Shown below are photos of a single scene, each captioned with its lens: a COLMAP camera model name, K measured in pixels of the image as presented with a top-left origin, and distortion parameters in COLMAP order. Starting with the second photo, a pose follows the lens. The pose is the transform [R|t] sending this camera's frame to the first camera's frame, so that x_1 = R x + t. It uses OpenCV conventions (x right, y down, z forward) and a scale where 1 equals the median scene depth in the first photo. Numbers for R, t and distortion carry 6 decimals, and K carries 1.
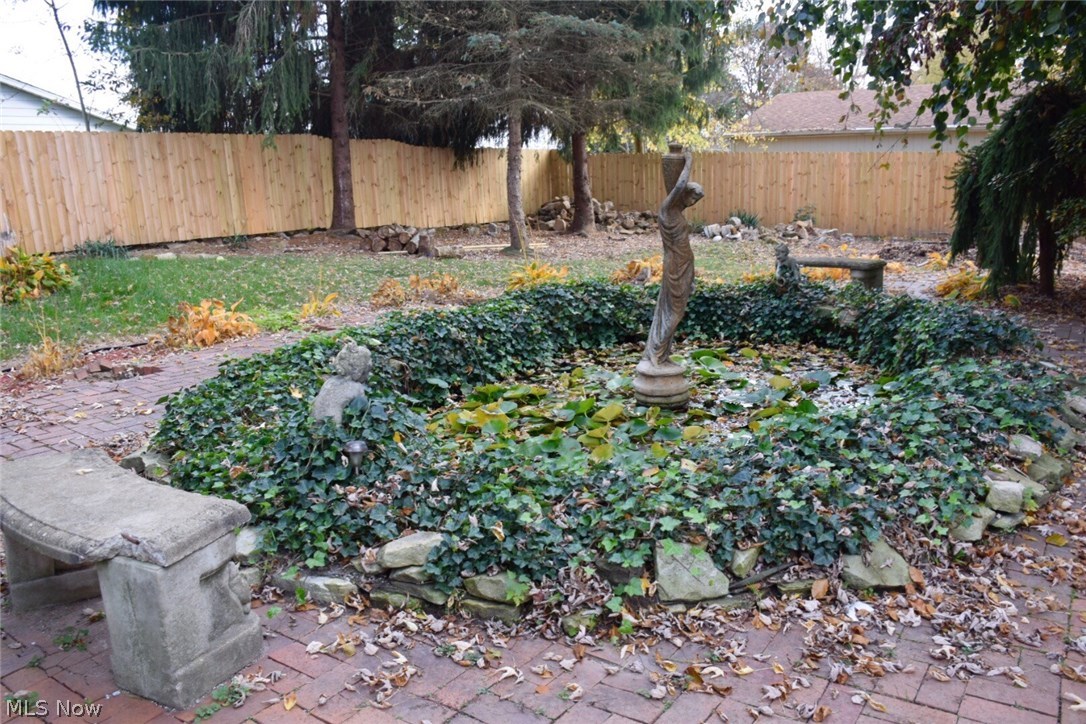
lens RADIAL K [[864.2, 0, 543.0], [0, 864.2, 362.0], [0, 0, 1]] dist [-0.146040, 0.118129]
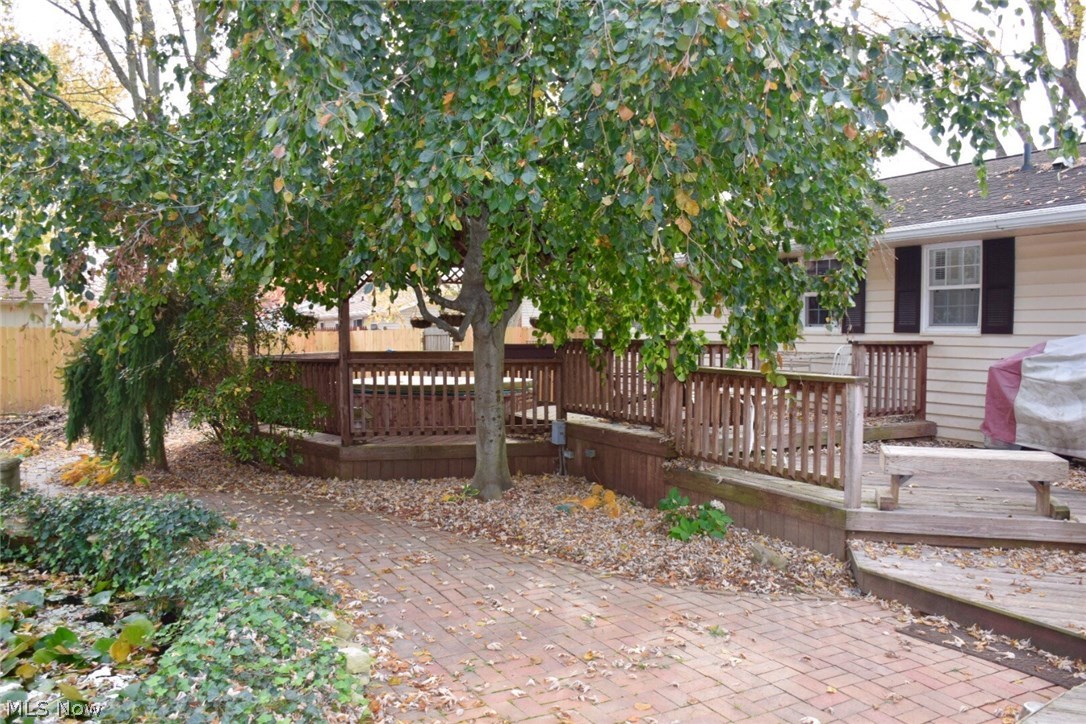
lens RADIAL K [[864.2, 0, 543.0], [0, 864.2, 362.0], [0, 0, 1]] dist [-0.146040, 0.118129]
pose [[0.452350, -0.008141, 0.891803, -0.196365], [0.172047, 0.981972, -0.078304, -0.057977], [-0.875088, 0.188853, 0.445596, 0.036048]]
